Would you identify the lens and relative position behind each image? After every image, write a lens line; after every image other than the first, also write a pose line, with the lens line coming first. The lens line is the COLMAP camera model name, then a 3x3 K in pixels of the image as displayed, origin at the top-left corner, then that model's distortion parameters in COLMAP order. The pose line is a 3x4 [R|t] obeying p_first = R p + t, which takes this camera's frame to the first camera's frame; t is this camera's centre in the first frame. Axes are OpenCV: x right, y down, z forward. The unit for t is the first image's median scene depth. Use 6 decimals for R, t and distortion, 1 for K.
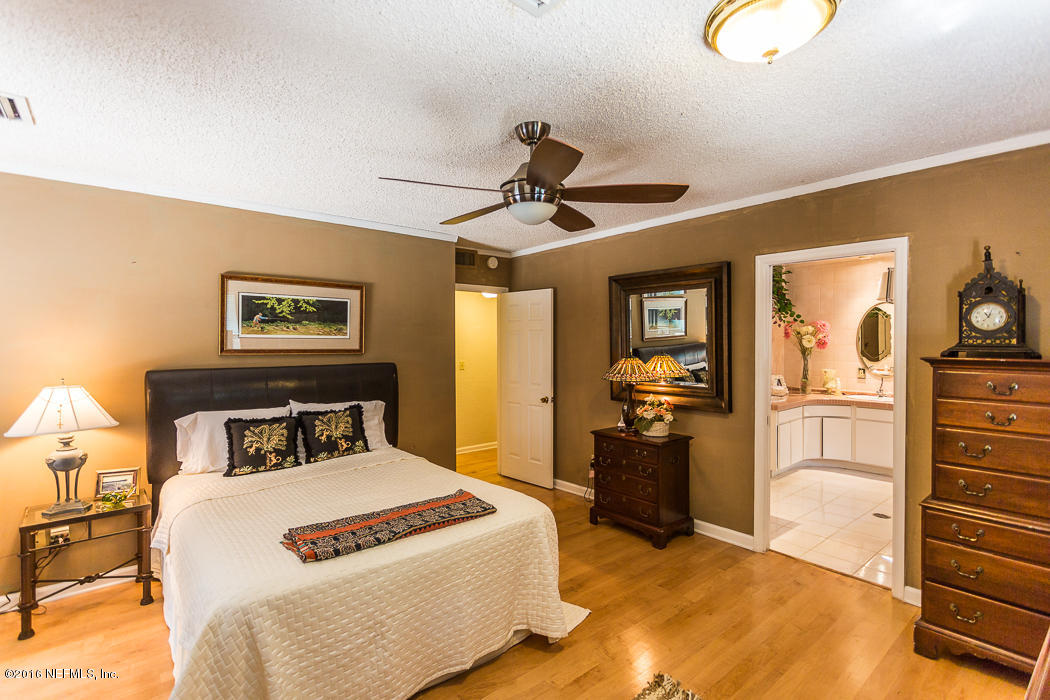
lens RADIAL K [[511.8, 0, 532.0], [0, 511.8, 347.2], [0, 0, 1]] dist [0.002449, 0.000888]
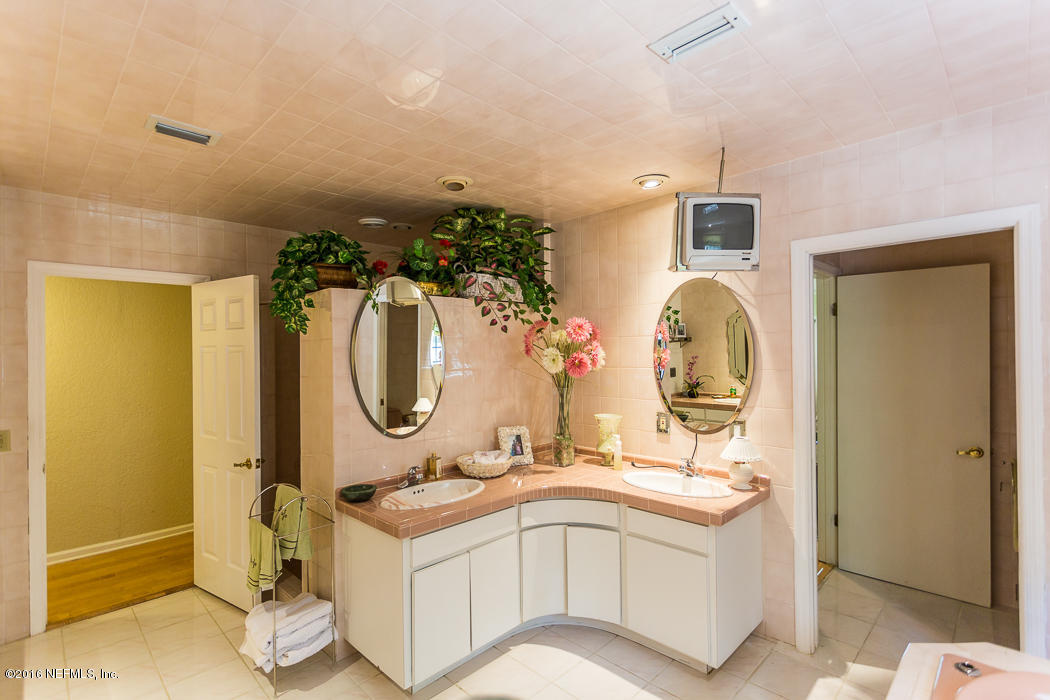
lens RADIAL K [[511.8, 0, 528.2], [0, 511.8, 351.1], [0, 0, 1]] dist [0.002449, 0.000888]
pose [[0.996334, -0.008381, 0.085136, 0.465115], [0.010636, 0.999603, -0.026072, -0.007928], [-0.084884, 0.026882, 0.996028, 0.508332]]
